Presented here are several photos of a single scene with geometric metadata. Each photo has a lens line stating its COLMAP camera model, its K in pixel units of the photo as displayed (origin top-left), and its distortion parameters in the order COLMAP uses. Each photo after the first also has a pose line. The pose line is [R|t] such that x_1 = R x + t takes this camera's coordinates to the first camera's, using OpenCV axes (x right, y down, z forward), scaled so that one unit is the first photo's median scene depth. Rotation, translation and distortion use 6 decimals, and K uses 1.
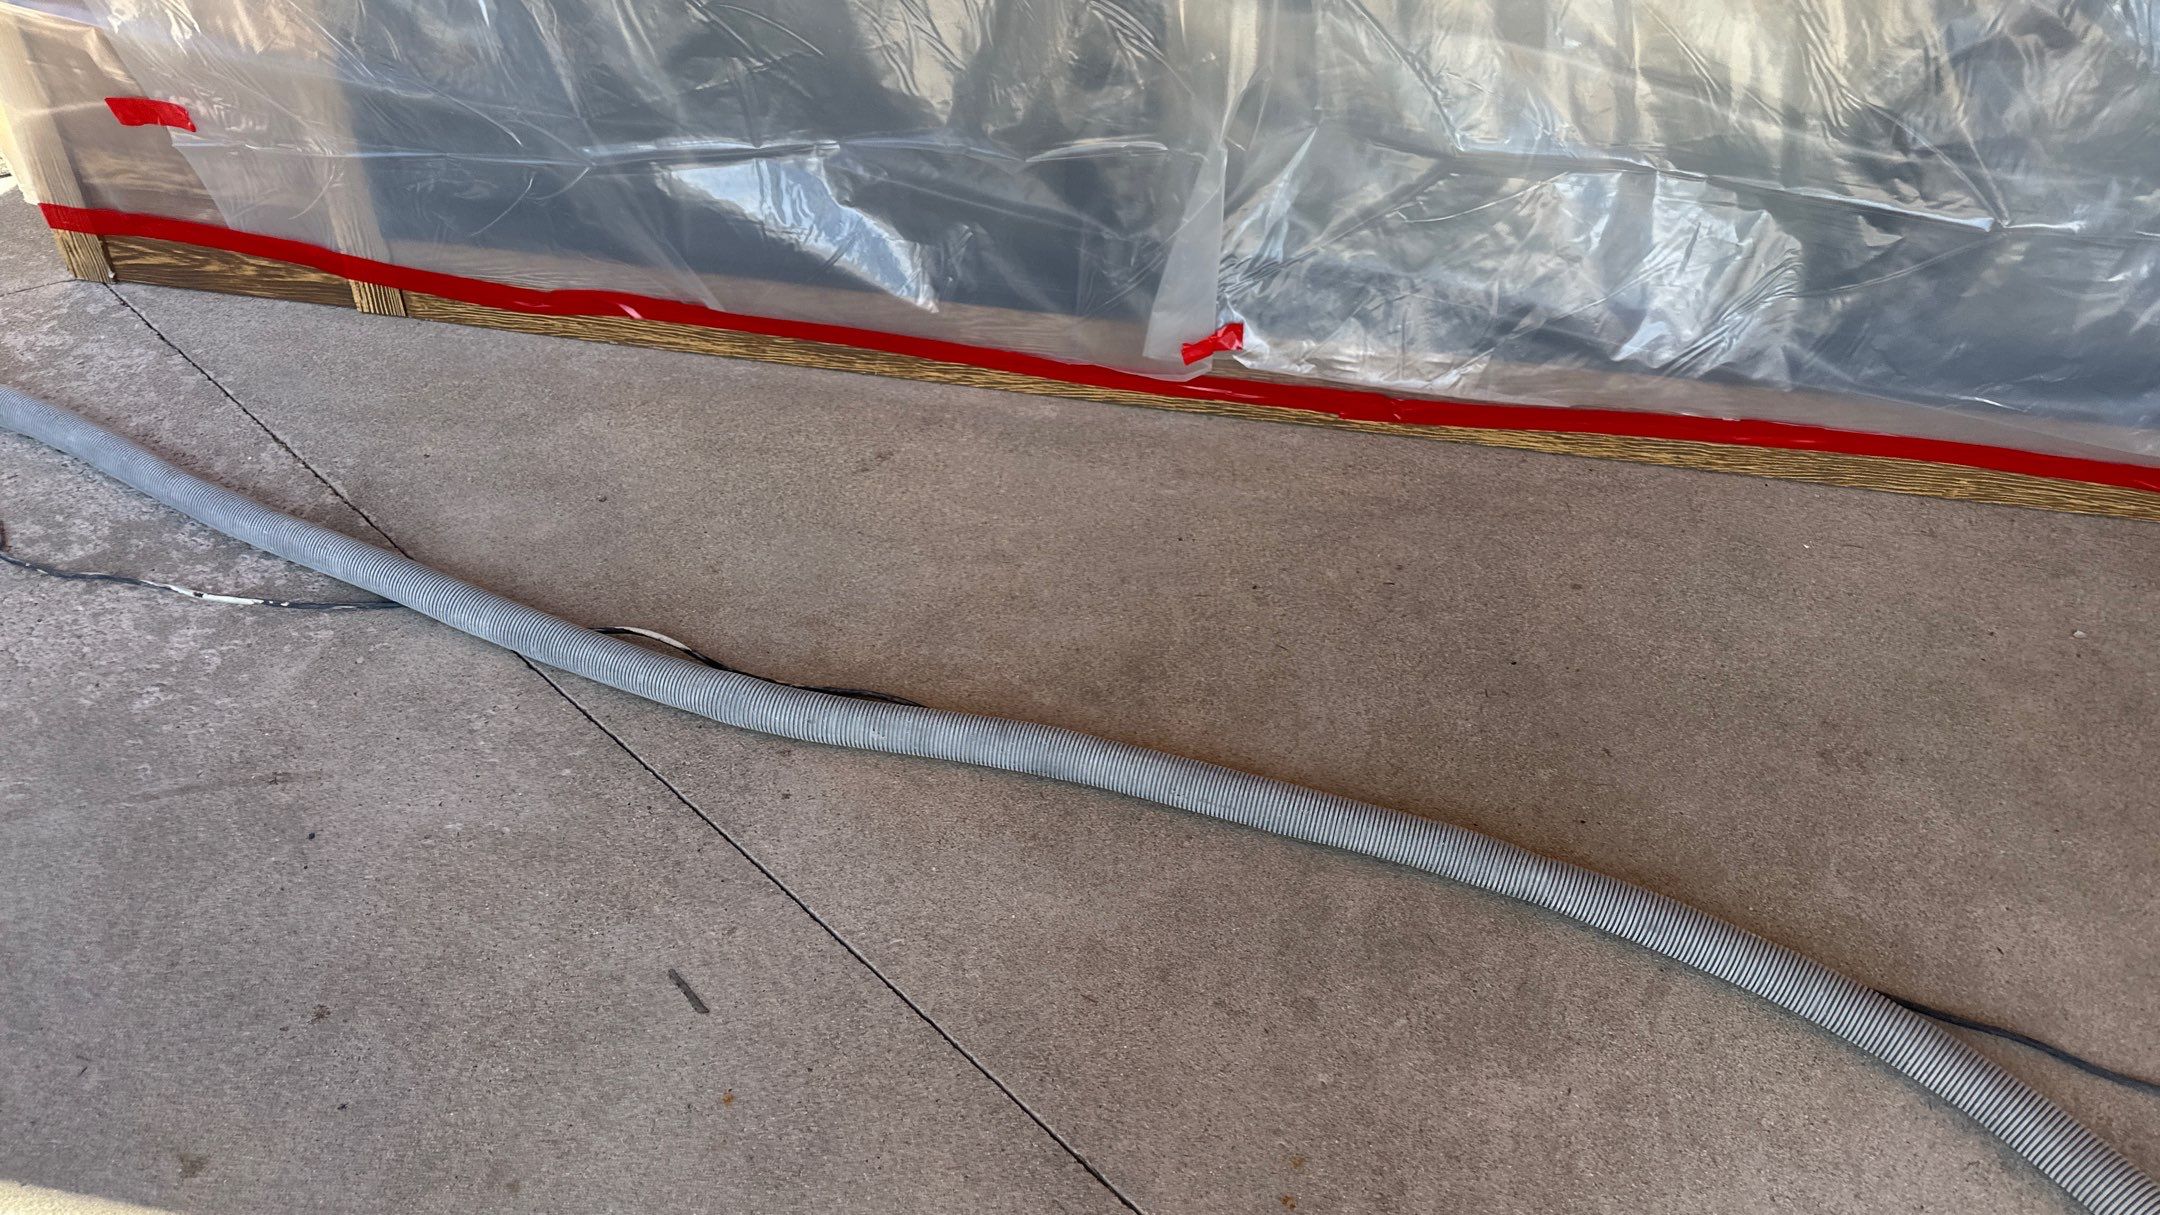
lens RADIAL K [[1527.1, 0, 1097.2], [0, 1527.1, 604.9], [0, 0, 1]] dist [0.032653, -0.047190]
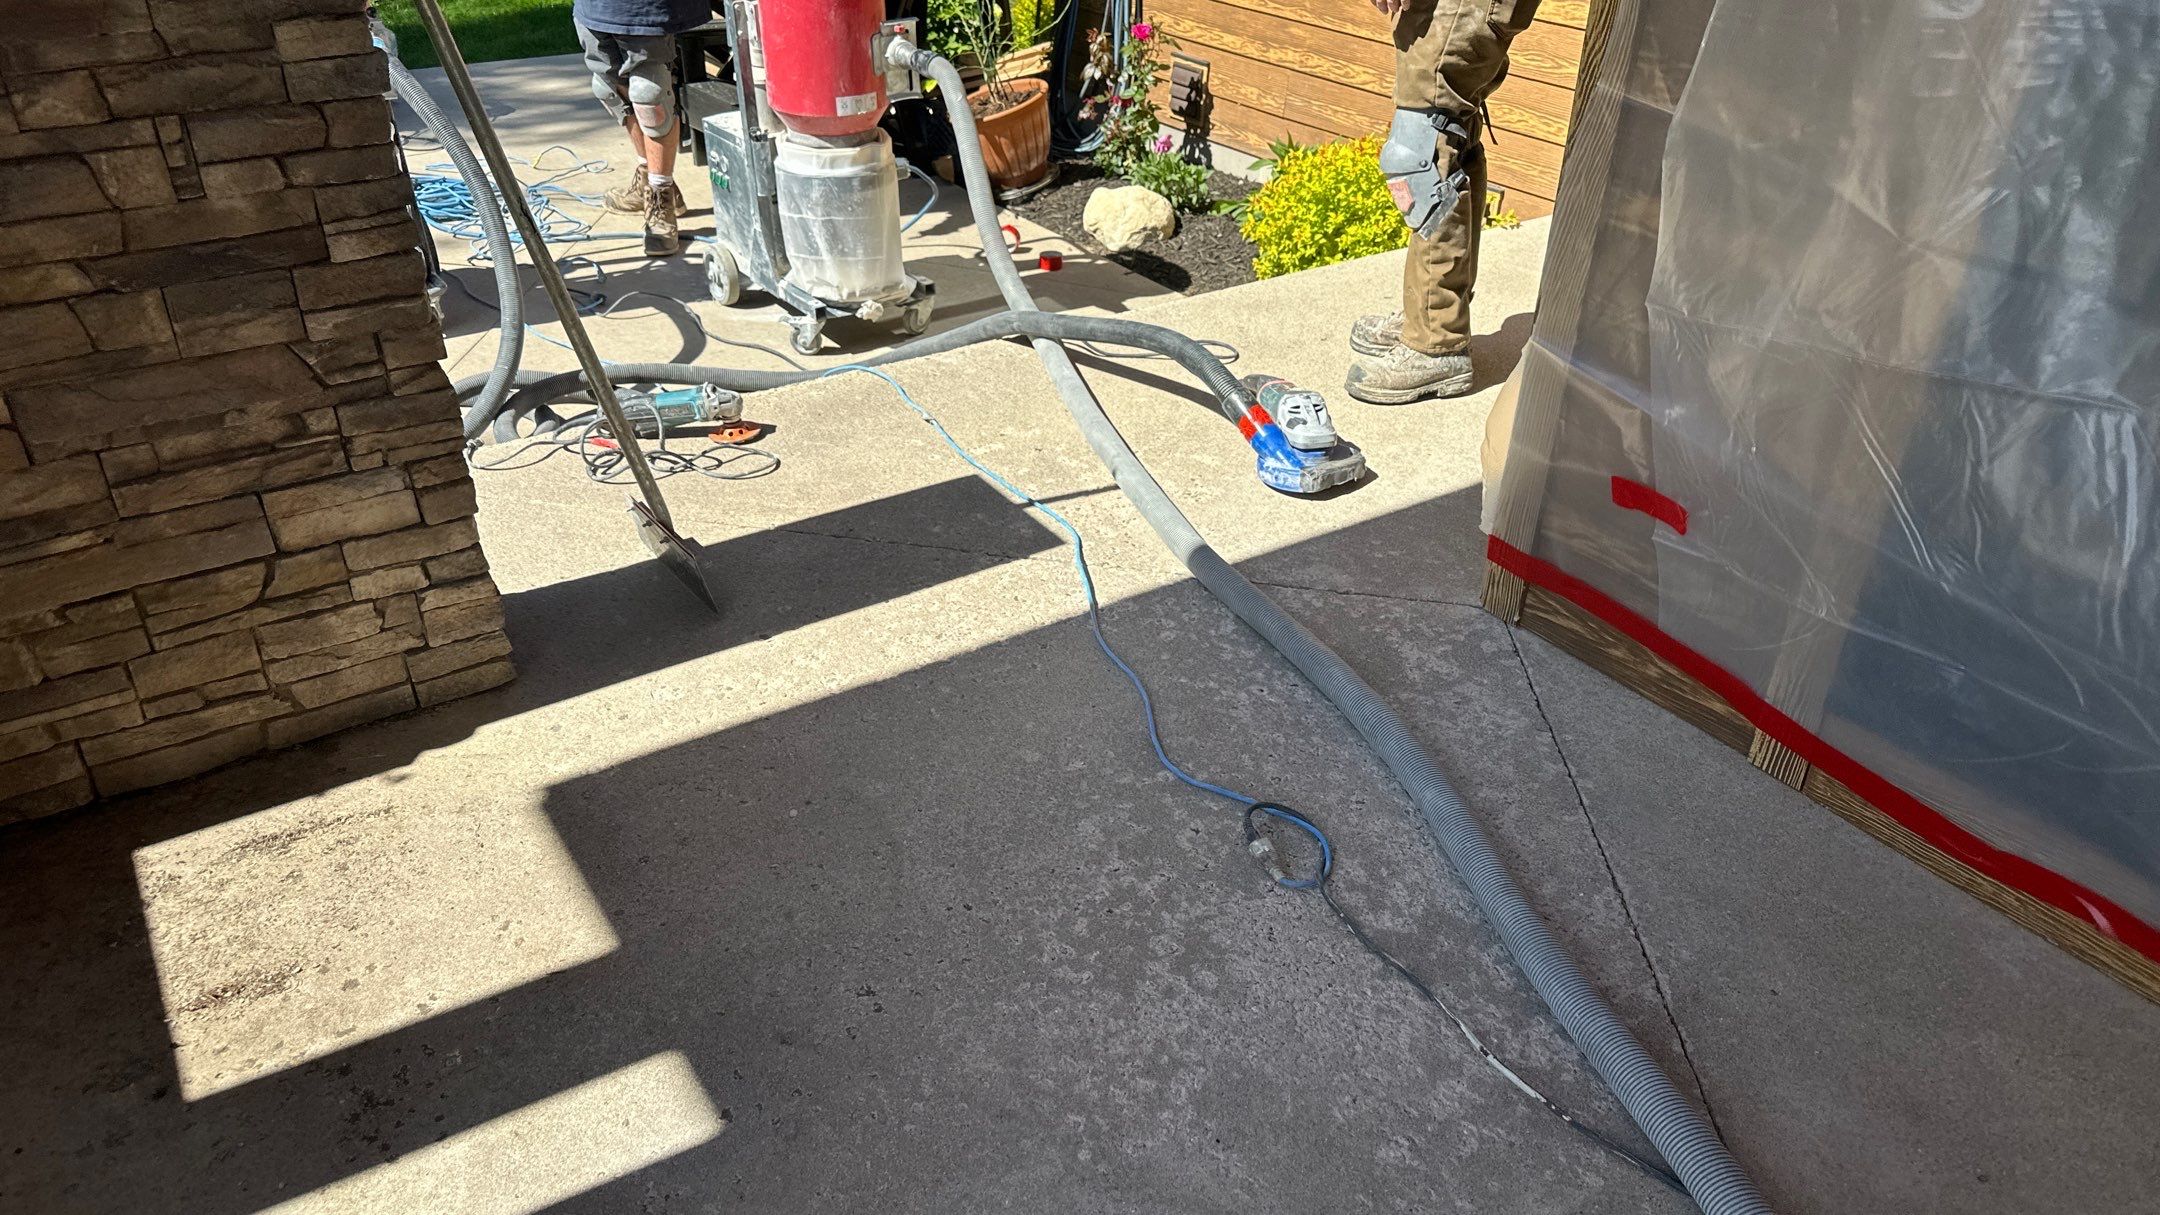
lens RADIAL K [[1527.1, 0, 1085.5], [0, 1527.1, 604.5], [0, 0, 1]] dist [0.032653, -0.047190]
pose [[0.687126, 0.358608, -0.631868, -0.252764], [-0.443888, 0.895715, 0.025644, -0.143719], [0.575170, 0.262858, 0.774652, 0.106007]]
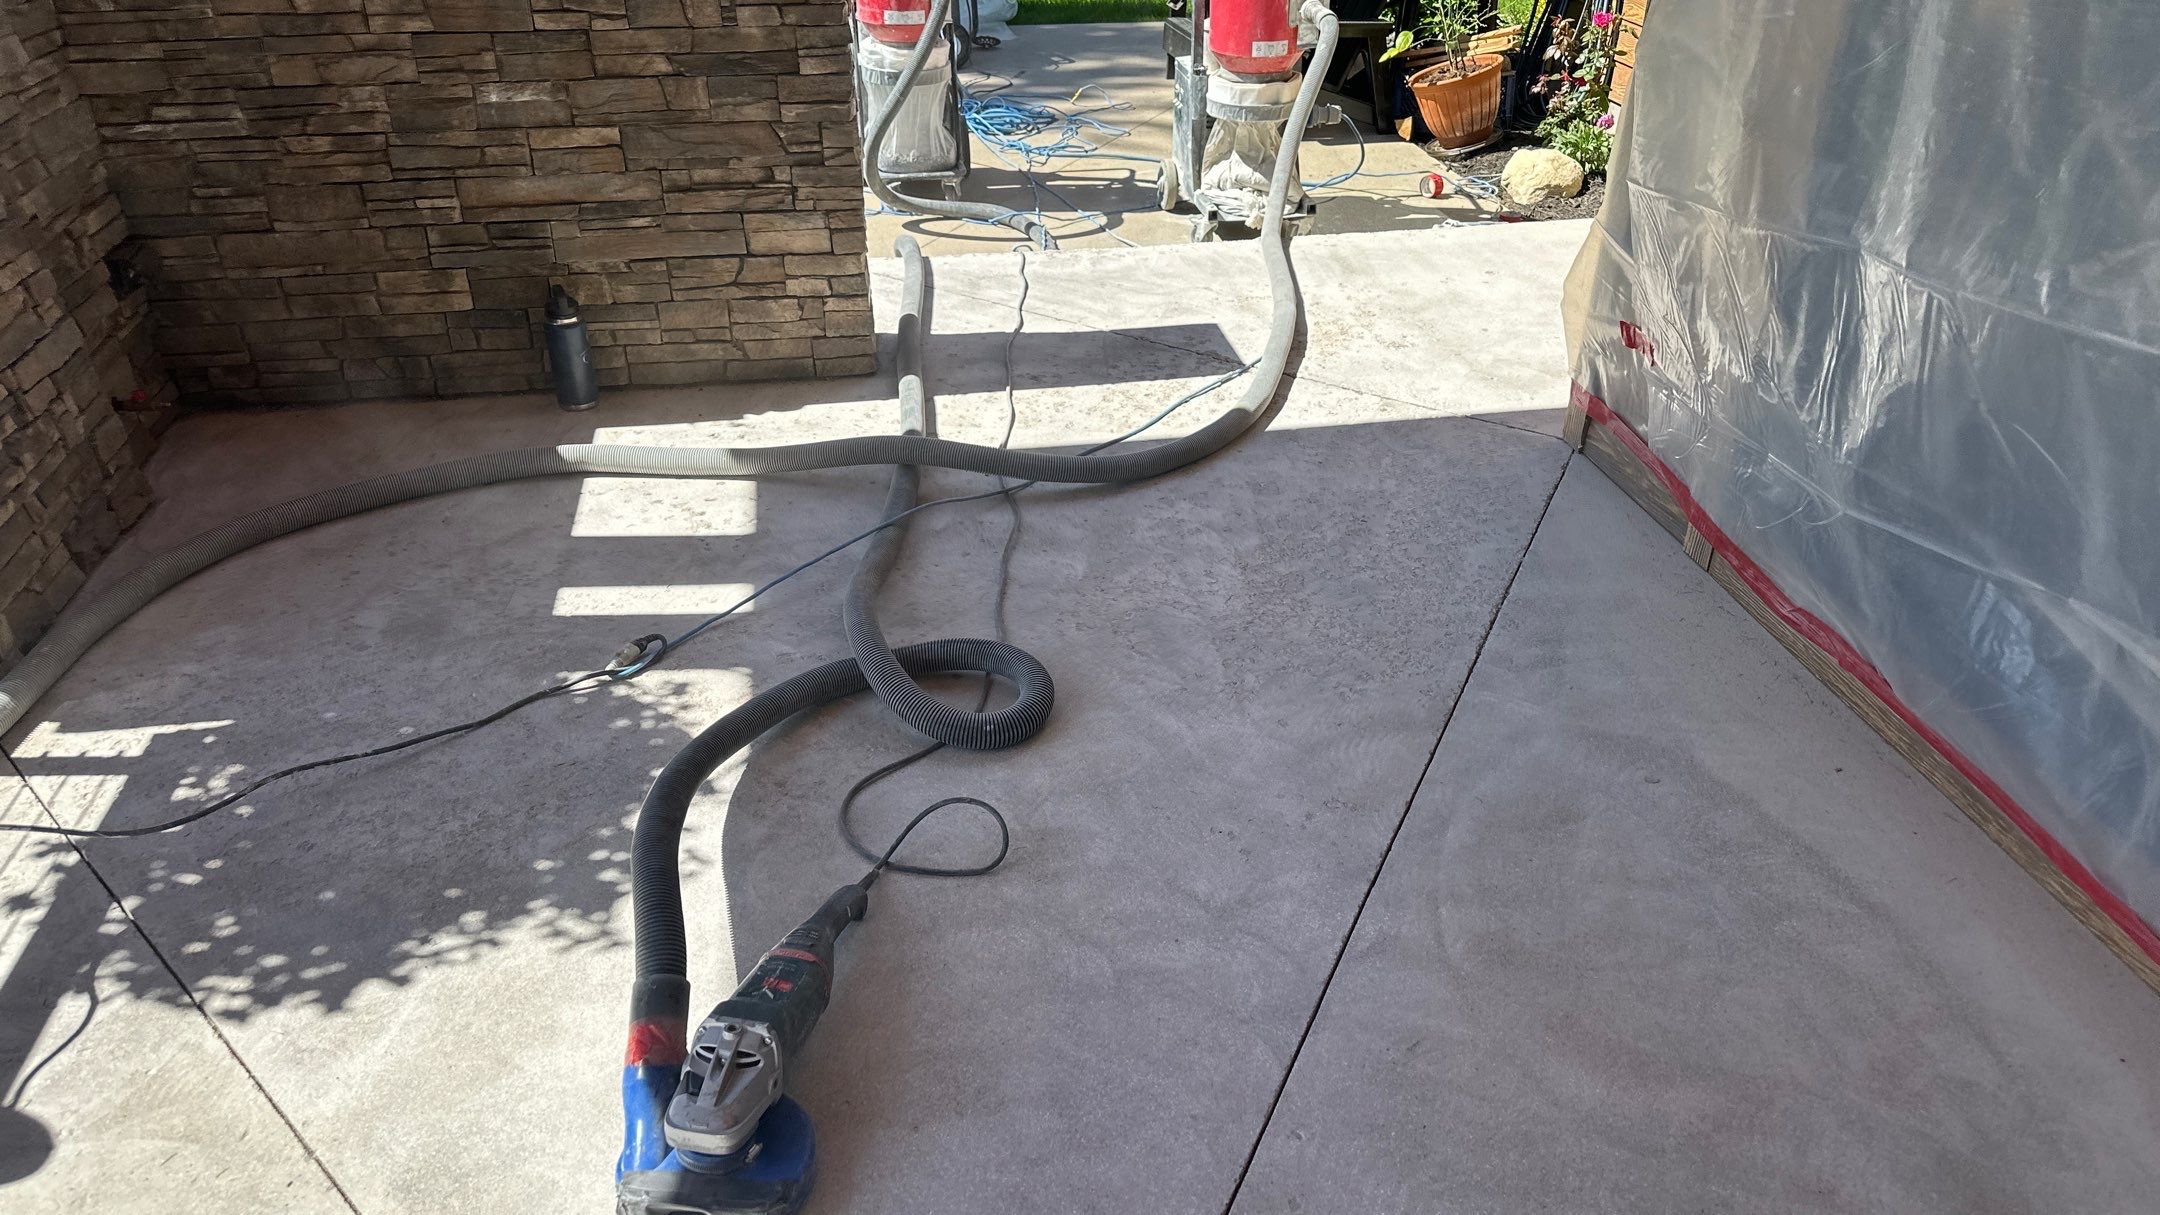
lens RADIAL K [[1527.1, 0, 1071.7], [0, 1527.1, 569.9], [0, 0, 1]] dist [0.032653, -0.047190]
pose [[0.319752, 0.440023, -0.839129, 0.353997], [-0.573182, 0.795026, 0.198484, -0.168240], [0.754467, 0.417509, 0.506425, 0.142717]]
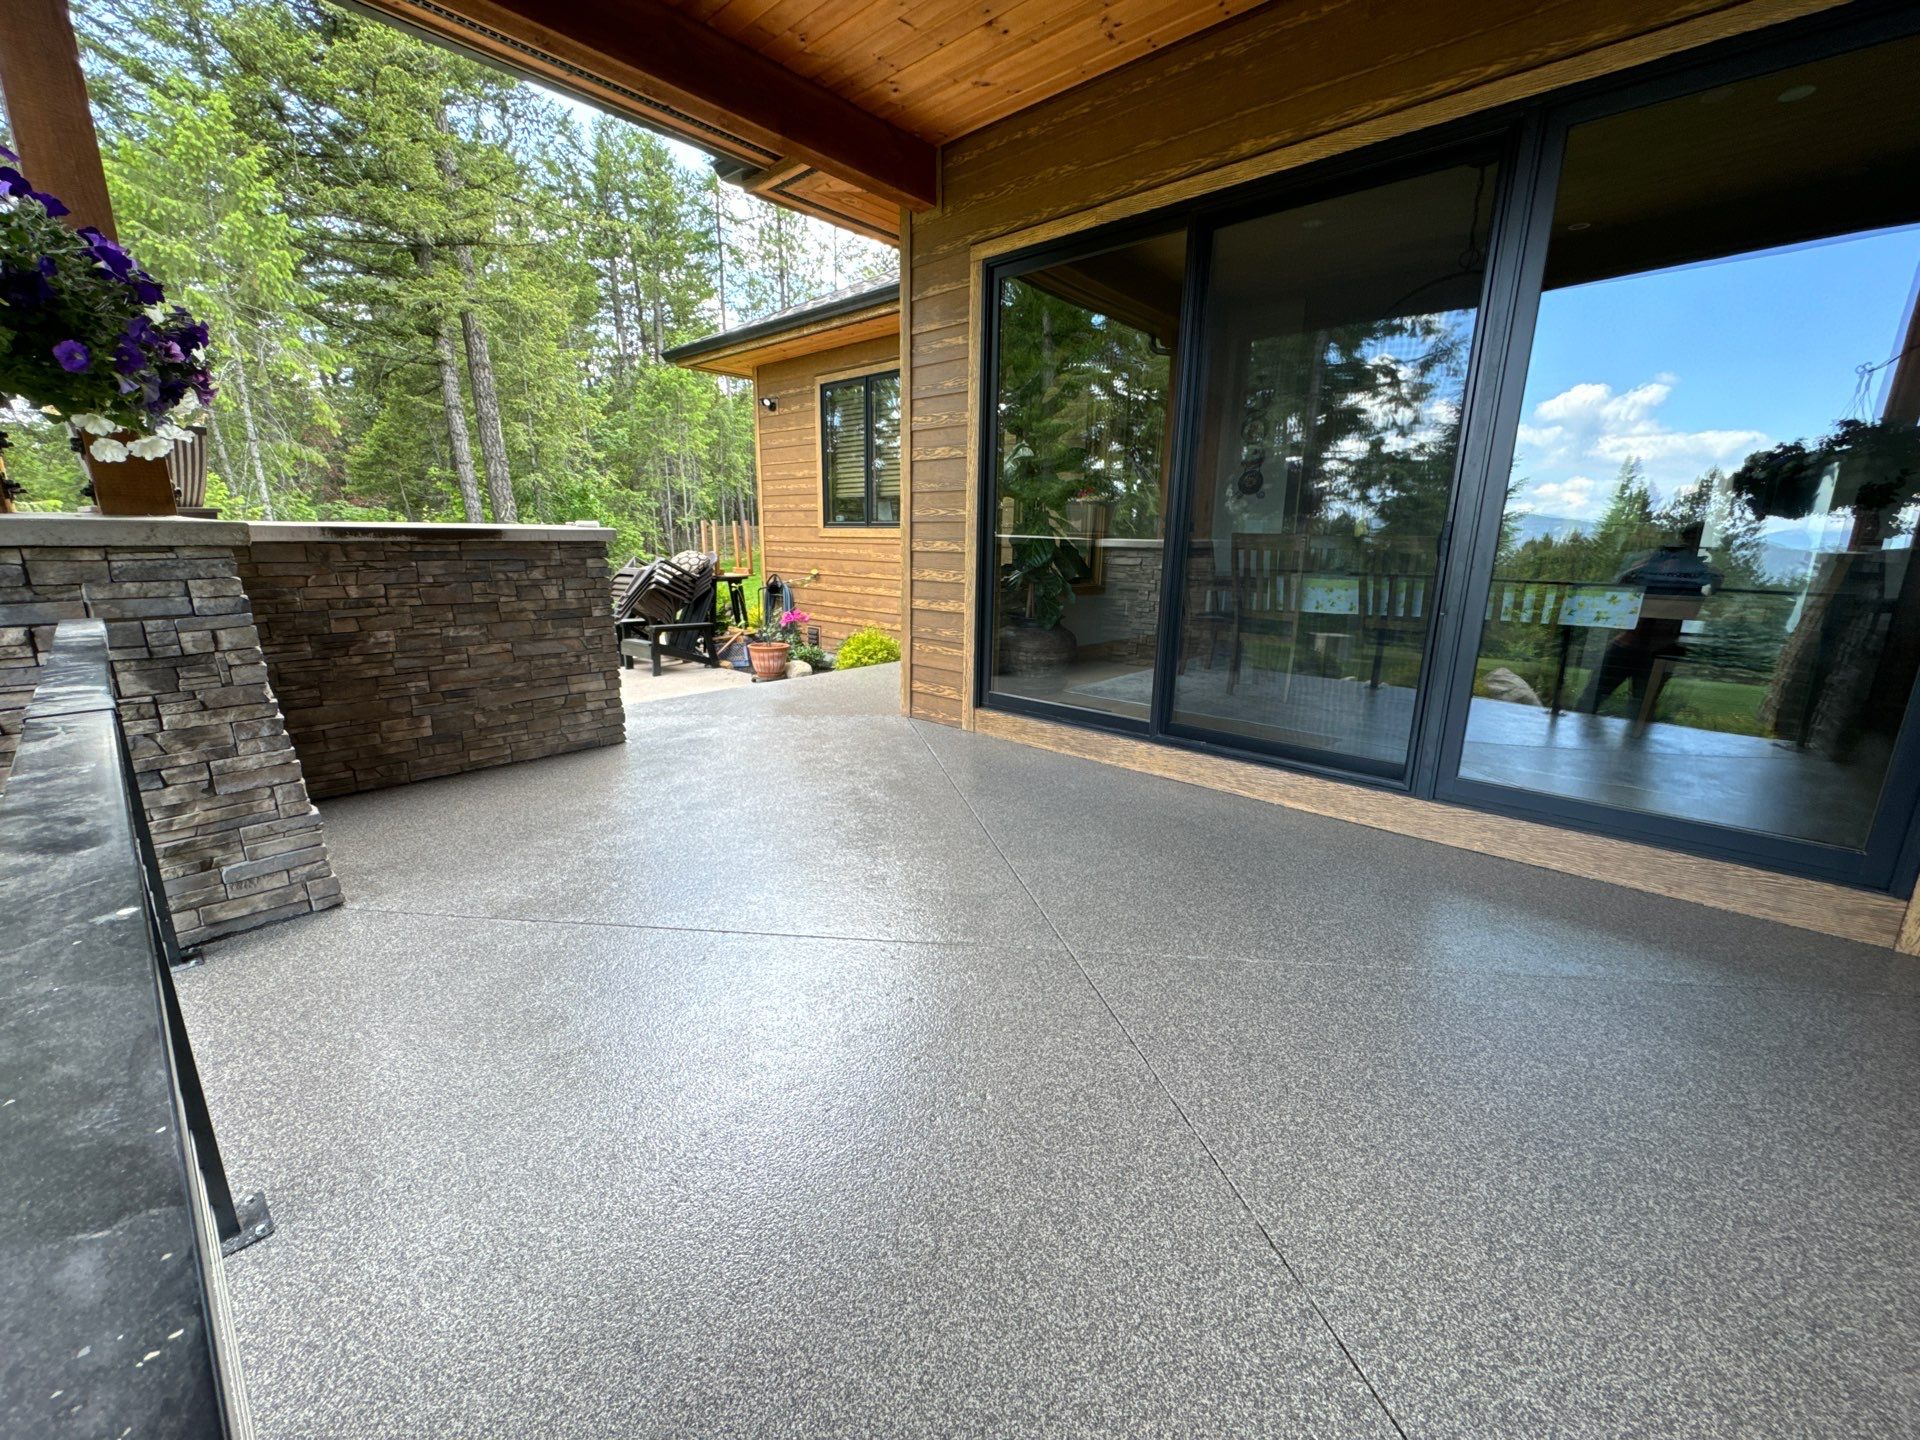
lens RADIAL K [[777.5, 0, 956.0], [0, 777.5, 715.8], [0, 0, 1]] dist [0.001300, 0.000928]
pose [[0.842110, 0.107577, -0.528468, 0.513010], [-0.321403, 0.886986, -0.331595, 0.437015], [0.433072, 0.449091, 0.781515, -0.458228]]
